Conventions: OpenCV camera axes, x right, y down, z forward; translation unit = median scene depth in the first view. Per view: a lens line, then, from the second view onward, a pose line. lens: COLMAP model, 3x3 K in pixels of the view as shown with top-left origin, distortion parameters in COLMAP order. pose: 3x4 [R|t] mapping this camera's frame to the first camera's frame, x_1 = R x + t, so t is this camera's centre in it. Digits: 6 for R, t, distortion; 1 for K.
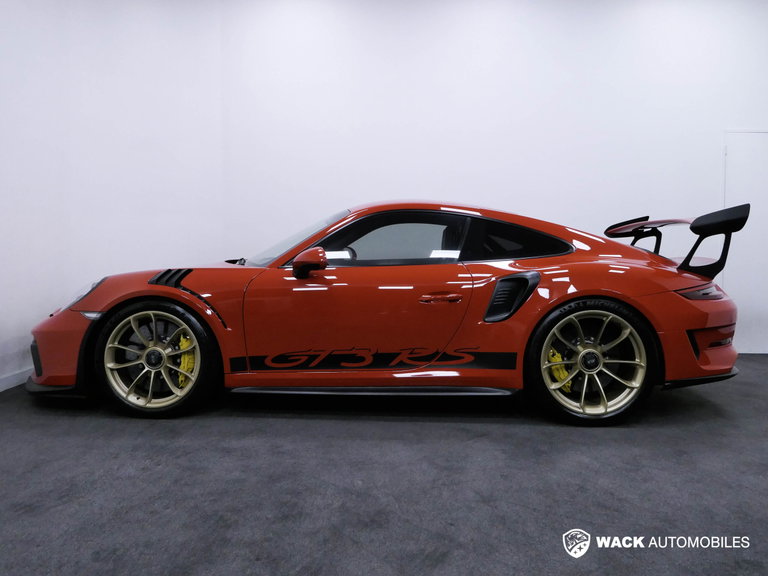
lens RADIAL K [[586.7, 0, 383.5], [0, 586.7, 289.7], [0, 0, 1]] dist [0.022860, 0.005028]
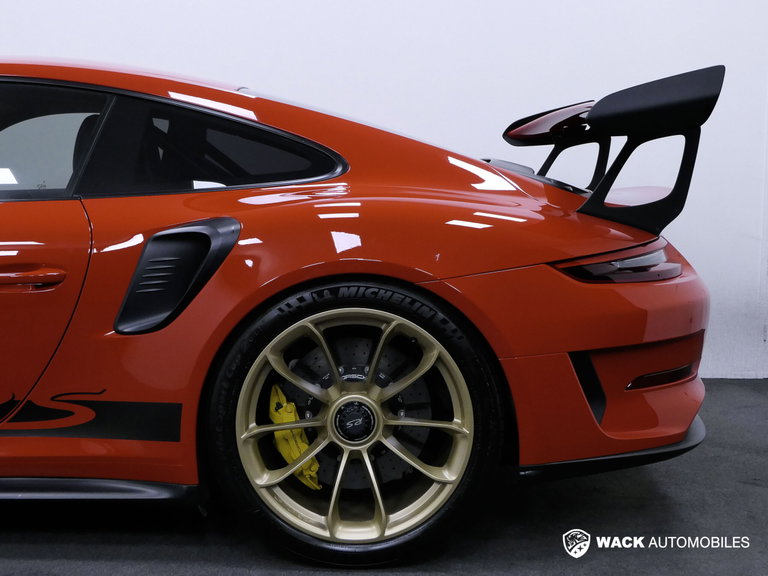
lens RADIAL K [[929.5, 0, 384.3], [0, 929.5, 286.9], [0, 0, 1]] dist [0.029599, 0.000000]
pose [[0.999978, 0.001952, -0.006299, 0.378537], [-0.001605, 0.998501, 0.054702, -0.018350], [0.006397, -0.054691, 0.998483, 0.307618]]
